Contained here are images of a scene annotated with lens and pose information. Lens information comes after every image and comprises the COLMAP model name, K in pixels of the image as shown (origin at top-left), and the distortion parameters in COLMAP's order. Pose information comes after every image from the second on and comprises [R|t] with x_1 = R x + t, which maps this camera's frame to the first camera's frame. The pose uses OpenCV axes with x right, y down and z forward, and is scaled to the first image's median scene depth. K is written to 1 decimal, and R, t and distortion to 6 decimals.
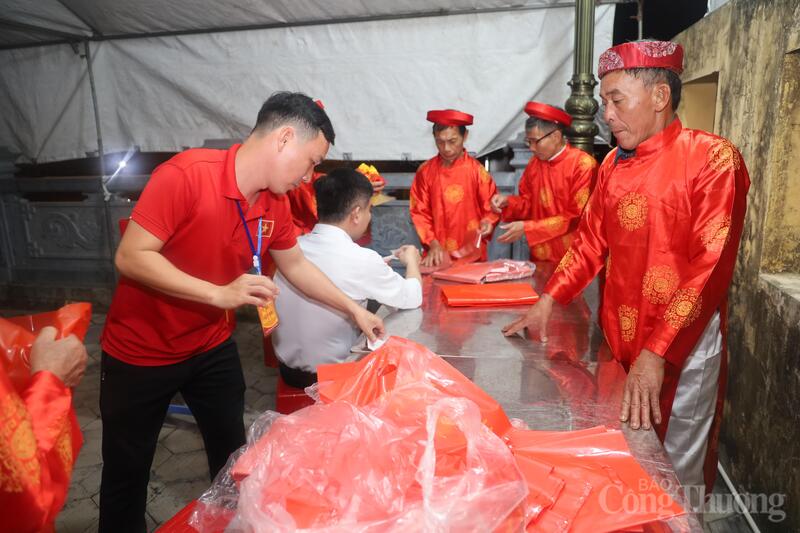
lens RADIAL K [[532.0, 0, 400.0], [0, 532.0, 266.5], [0, 0, 1]] dist [-0.031791, 0.004814]
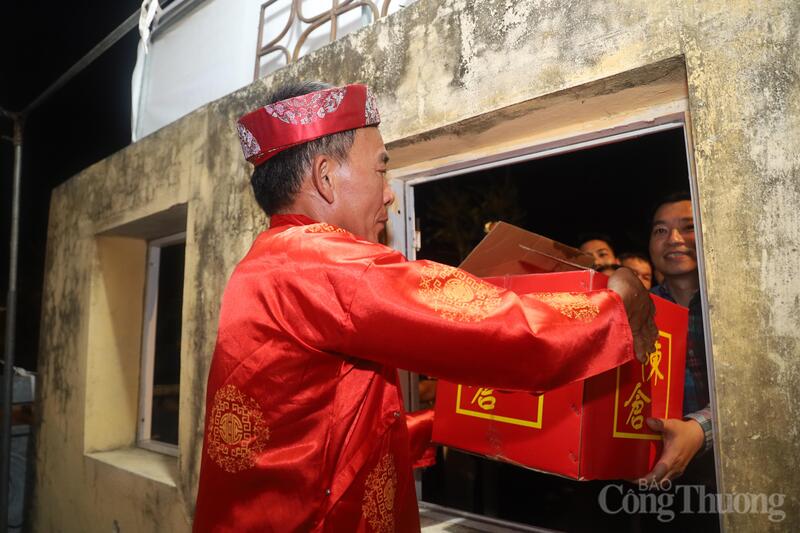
lens RADIAL K [[532.0, 0, 400.0], [0, 532.0, 266.5], [0, 0, 1]] dist [-0.031791, 0.004814]
pose [[0.443260, 0.160051, 0.881989, 0.165031], [0.198908, 0.941839, -0.270877, -0.070310], [-0.874046, 0.295503, 0.385644, 0.551245]]
